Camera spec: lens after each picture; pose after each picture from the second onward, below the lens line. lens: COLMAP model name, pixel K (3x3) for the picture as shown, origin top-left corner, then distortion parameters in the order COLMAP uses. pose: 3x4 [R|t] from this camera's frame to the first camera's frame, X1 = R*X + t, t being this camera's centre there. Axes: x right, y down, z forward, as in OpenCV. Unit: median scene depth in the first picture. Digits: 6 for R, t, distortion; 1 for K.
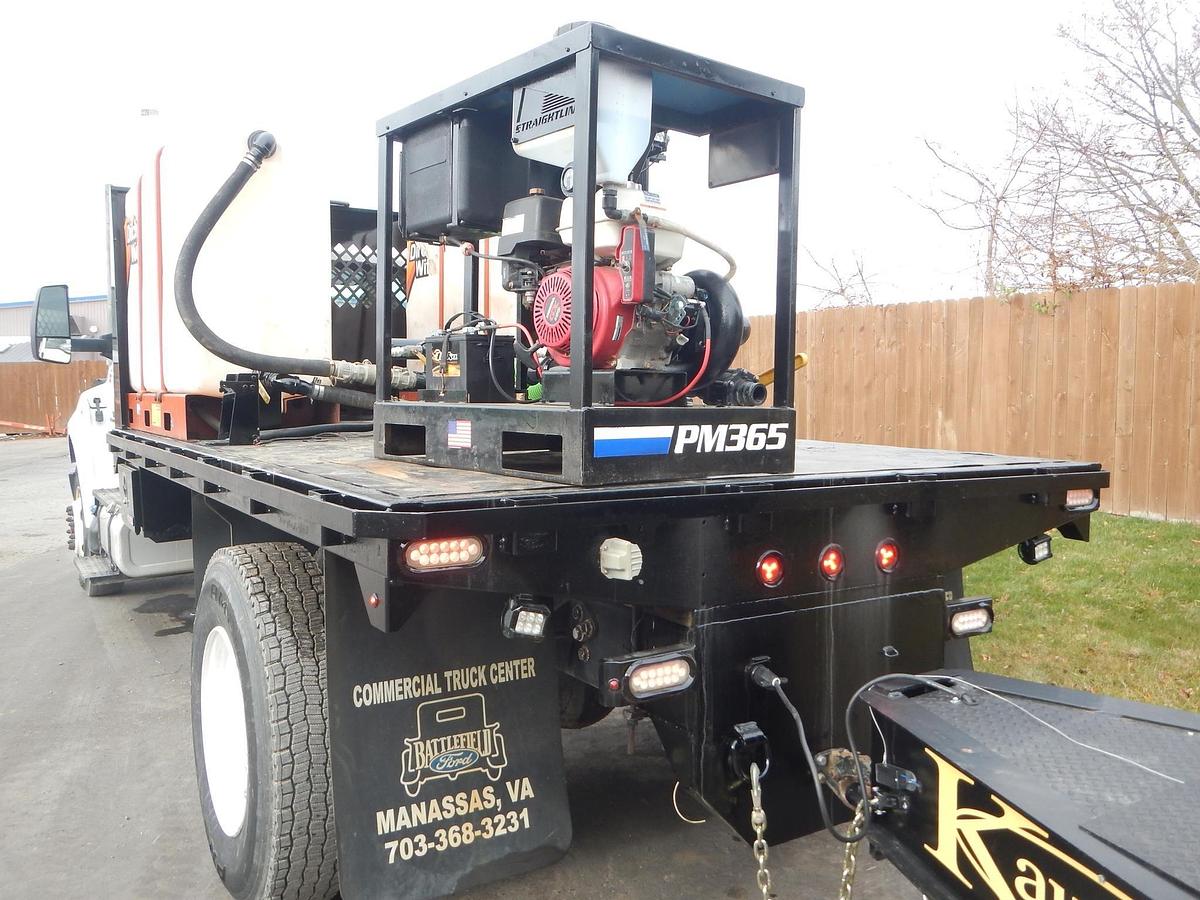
lens RADIAL K [[1004.5, 0, 606.4], [0, 1004.5, 445.6], [0, 0, 1]] dist [0.008967, -0.001554]
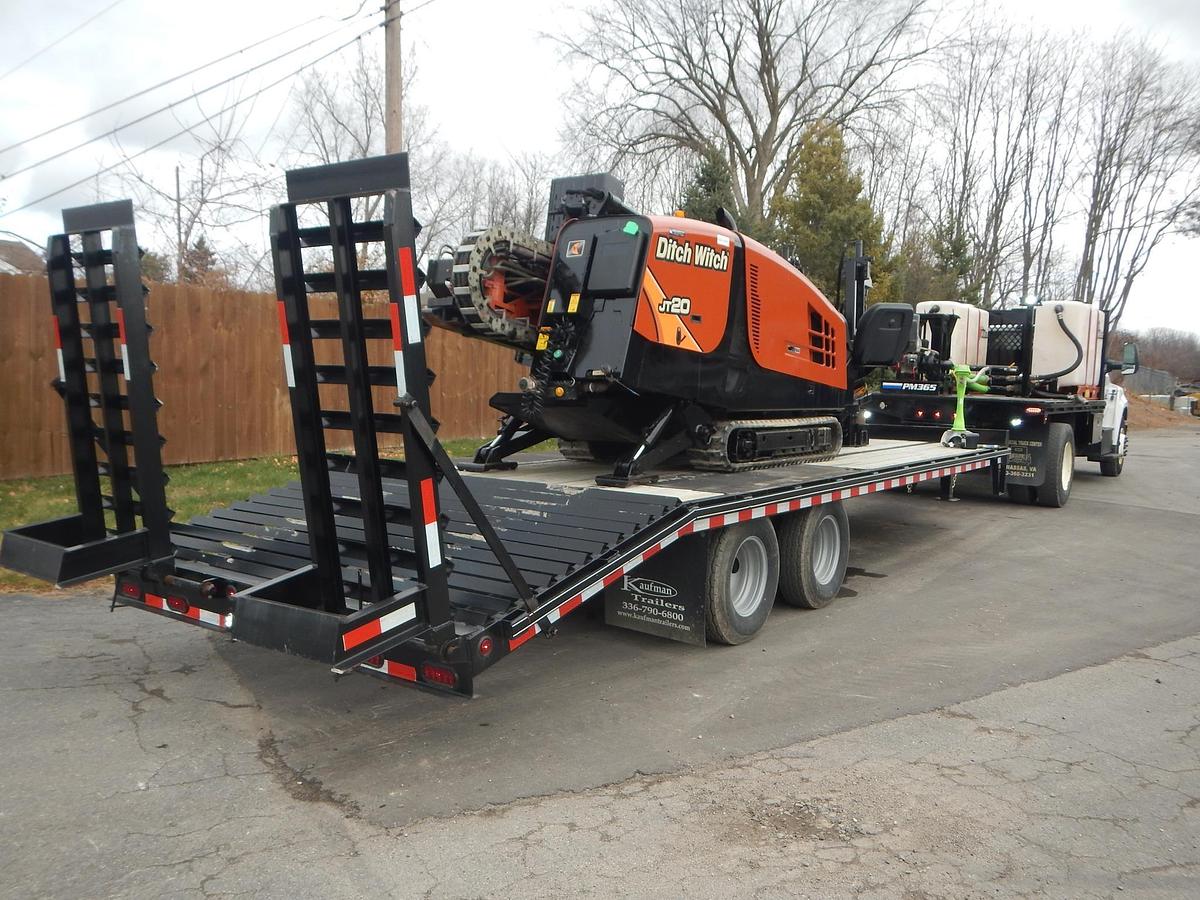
lens RADIAL K [[1004.1, 0, 566.1], [0, 1004.1, 438.1], [0, 0, 1]] dist [-0.021161, -0.010963]
pose [[-0.398750, -0.067504, 0.914572, -1.953743], [0.040853, 0.994990, 0.091252, -0.153412], [-0.916149, 0.073750, -0.393994, 2.545483]]
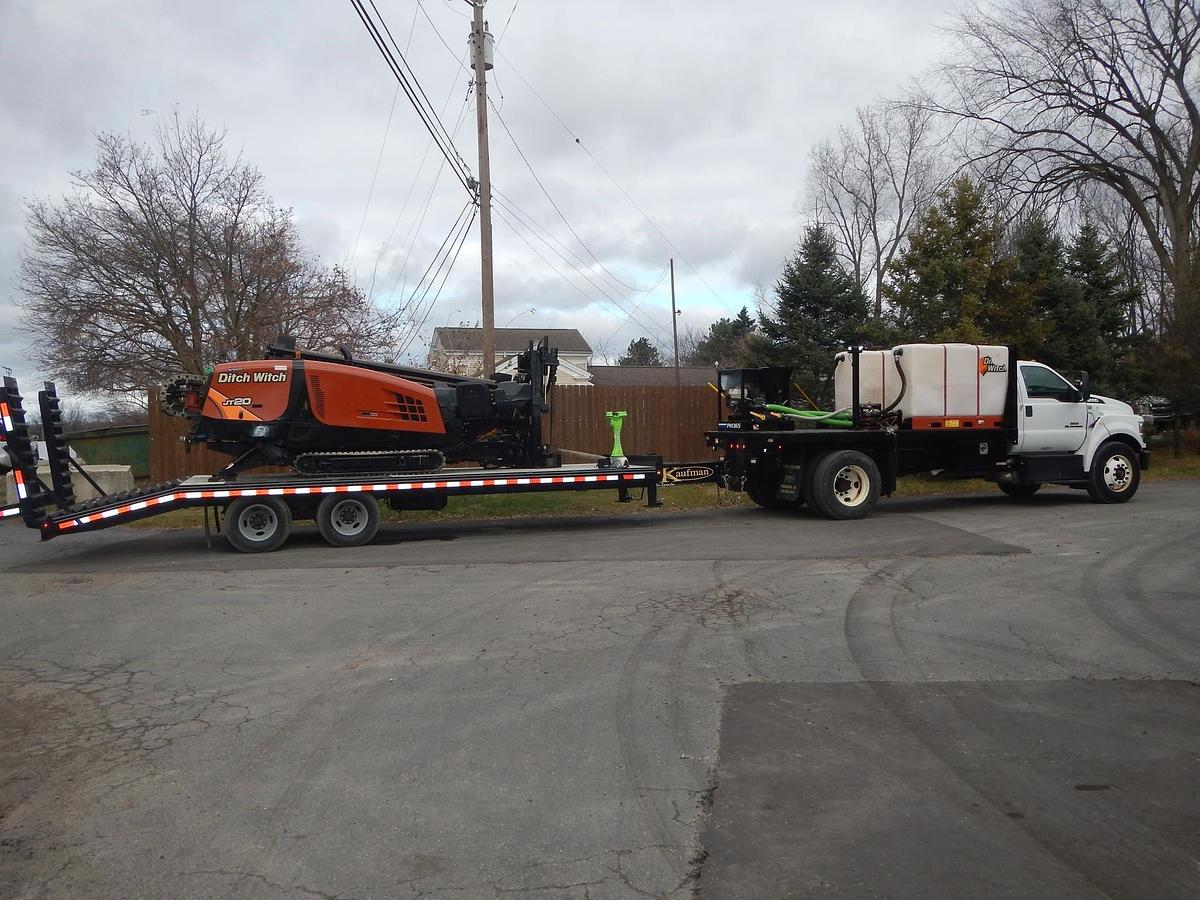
lens RADIAL K [[986.9, 0, 594.6], [0, 986.9, 438.9], [0, 0, 1]] dist [0.010932, -0.023899]
pose [[0.202673, -0.023802, 0.978957, -3.394038], [0.087355, 0.996158, 0.006135, -0.020142], [-0.975342, 0.084273, 0.203973, 0.348152]]
